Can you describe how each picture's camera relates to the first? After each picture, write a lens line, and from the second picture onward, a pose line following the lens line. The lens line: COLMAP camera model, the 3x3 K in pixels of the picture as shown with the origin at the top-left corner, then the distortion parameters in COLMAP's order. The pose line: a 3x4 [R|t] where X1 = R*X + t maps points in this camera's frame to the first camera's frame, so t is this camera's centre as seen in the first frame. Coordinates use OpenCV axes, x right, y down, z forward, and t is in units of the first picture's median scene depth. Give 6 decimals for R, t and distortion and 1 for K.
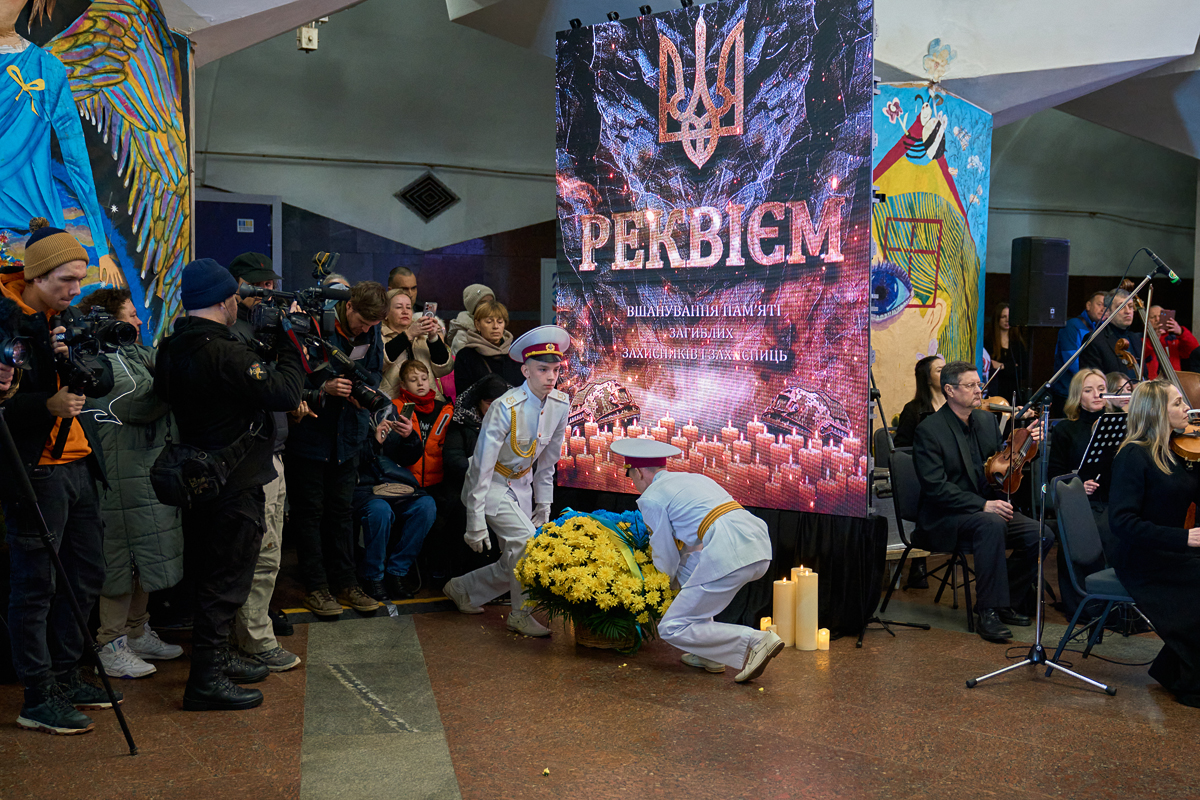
lens RADIAL K [[1426.3, 0, 627.5], [0, 1426.3, 397.3], [0, 0, 1]] dist [-0.030371, 0.000000]
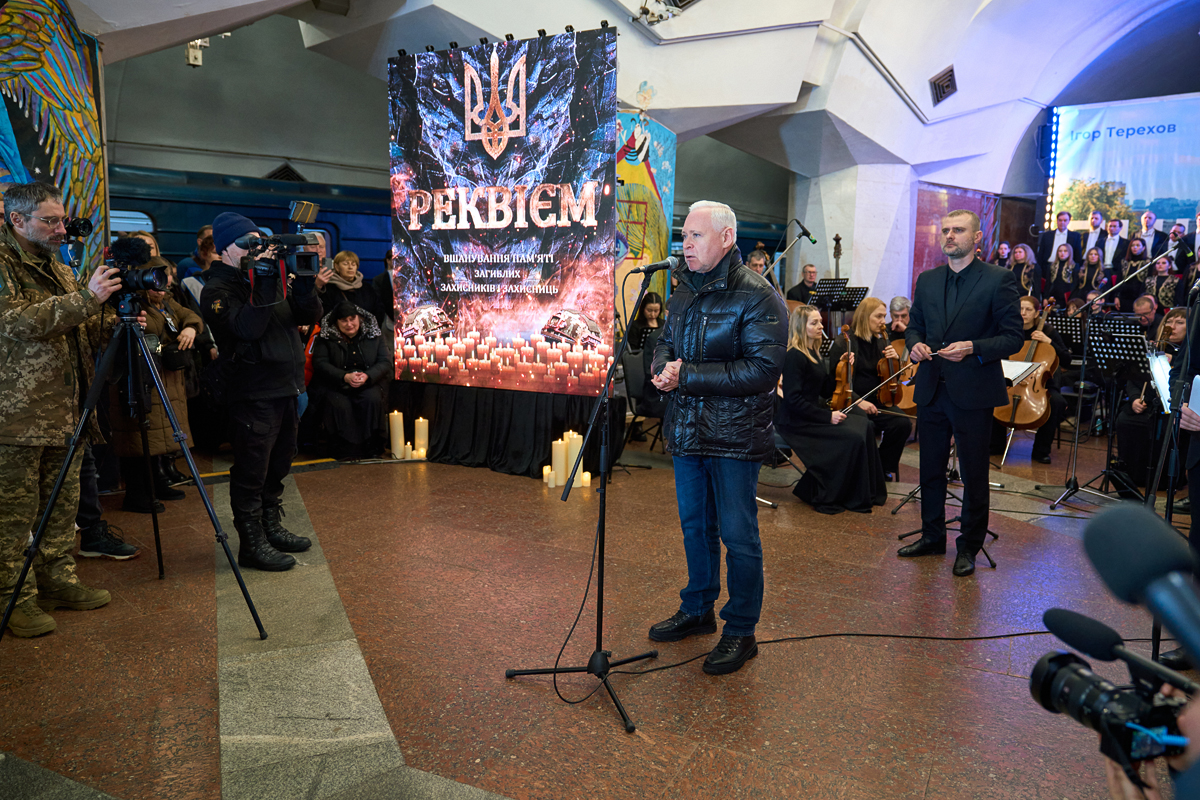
lens RADIAL K [[880.3, 0, 629.6], [0, 880.3, 374.1], [0, 0, 1]] dist [-0.002296, 0.000646]
pose [[0.972311, -0.018580, 0.232950, -0.030024], [0.003970, 0.998004, 0.063030, 0.001253], [-0.233656, -0.060360, 0.970444, 0.092872]]
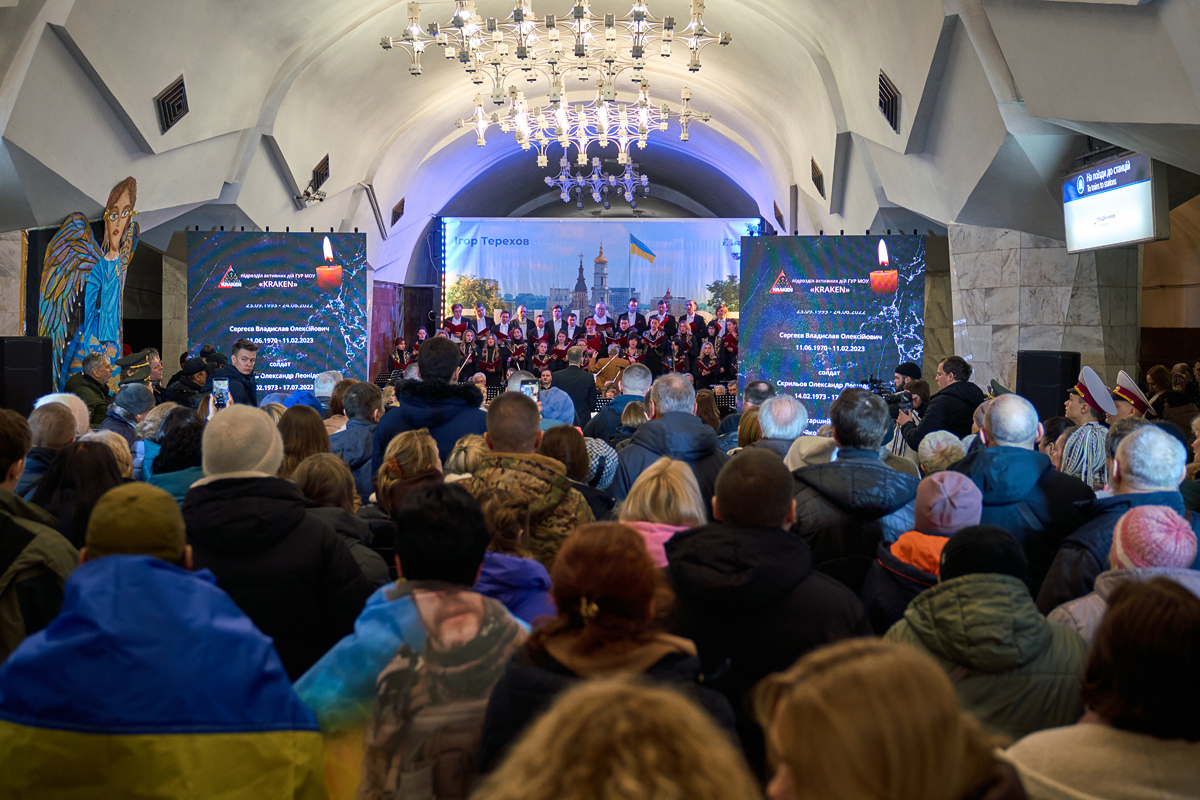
lens RADIAL K [[1170.5, 0, 563.5], [0, 1170.5, 349.9], [0, 0, 1]] dist [-0.006722, 0.000000]
pose [[0.609632, -0.012071, 0.792593, -1.204265], [0.039493, 0.999105, -0.015161, -0.045516], [-0.791700, 0.040544, 0.609563, -0.511540]]
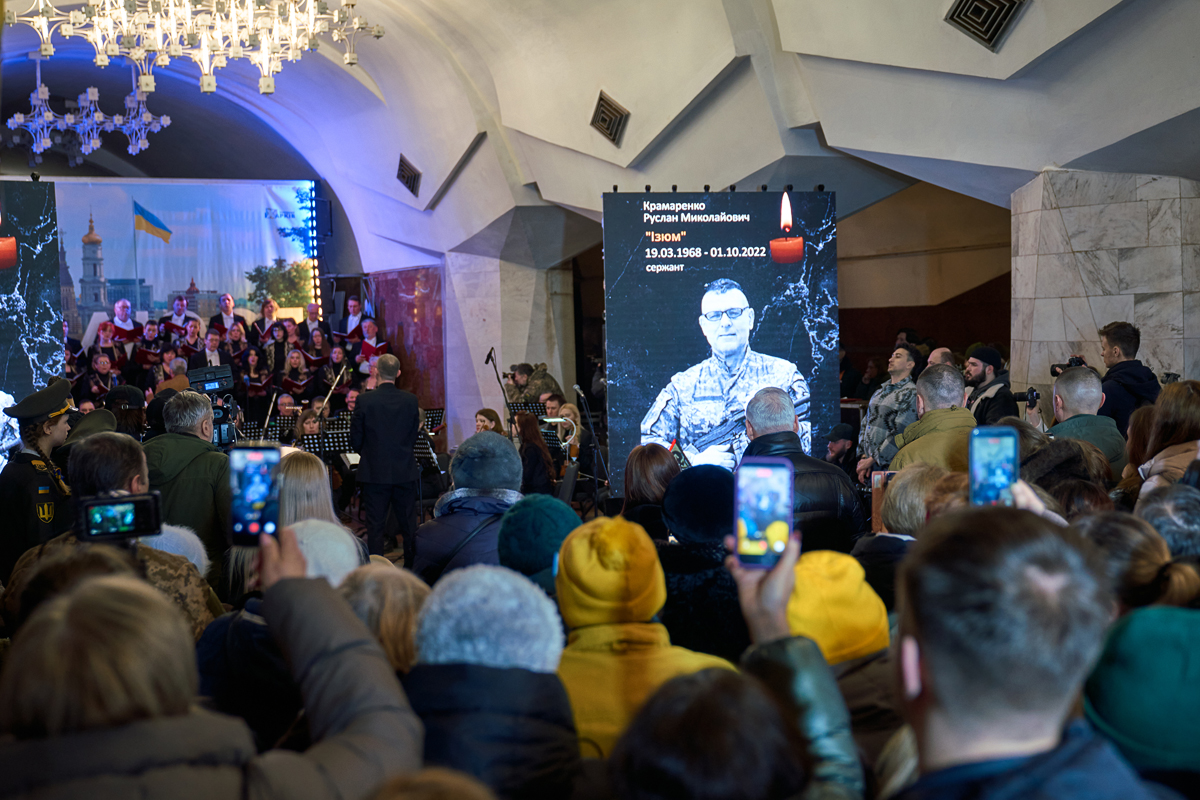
lens RADIAL K [[1471.3, 0, 592.8], [0, 1471.3, 379.0], [0, 0, 1]] dist [0.003431, 0.000000]
pose [[0.110484, -0.042746, 0.992958, -1.259577], [0.090532, 0.995354, 0.032776, -0.086570], [-0.989746, 0.086273, 0.113841, 0.263672]]
